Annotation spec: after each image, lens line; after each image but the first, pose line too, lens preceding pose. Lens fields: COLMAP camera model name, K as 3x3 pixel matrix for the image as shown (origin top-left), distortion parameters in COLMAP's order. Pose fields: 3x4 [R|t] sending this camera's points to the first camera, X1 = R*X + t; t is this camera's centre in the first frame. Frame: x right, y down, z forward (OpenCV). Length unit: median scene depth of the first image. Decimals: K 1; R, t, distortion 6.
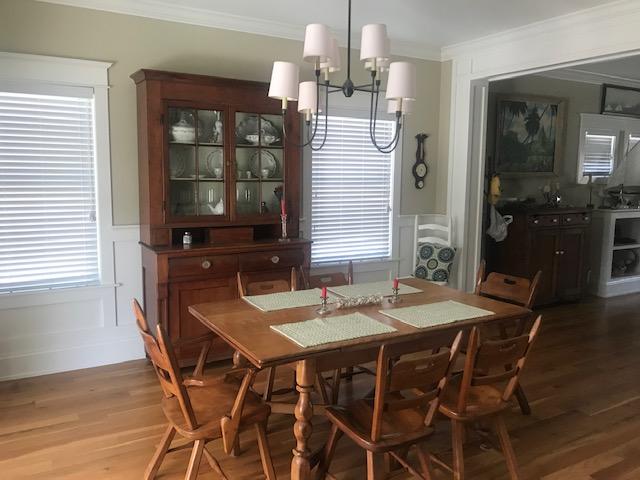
lens RADIAL K [[536.5, 0, 317.7], [0, 536.5, 239.0], [0, 0, 1]] dist [0.015534, -0.016598]
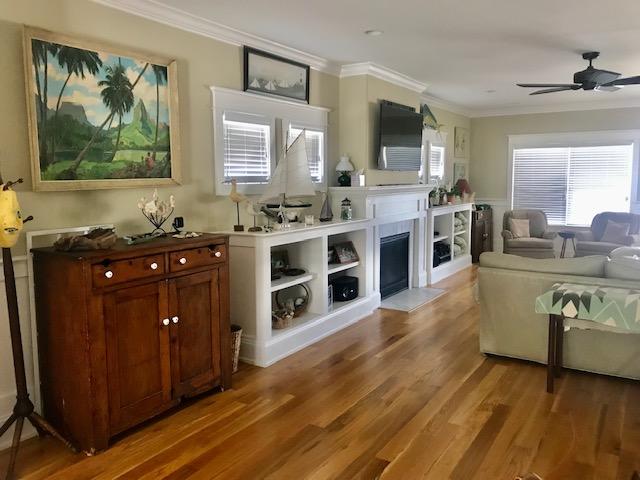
lens RADIAL K [[536.5, 0, 320.6], [0, 536.5, 239.7], [0, 0, 1]] dist [0.015534, -0.016598]
pose [[0.880381, -0.067254, 0.469474, 0.295449], [0.071103, 0.997423, 0.009549, -0.048093], [-0.468907, 0.024975, 0.882895, 0.381761]]
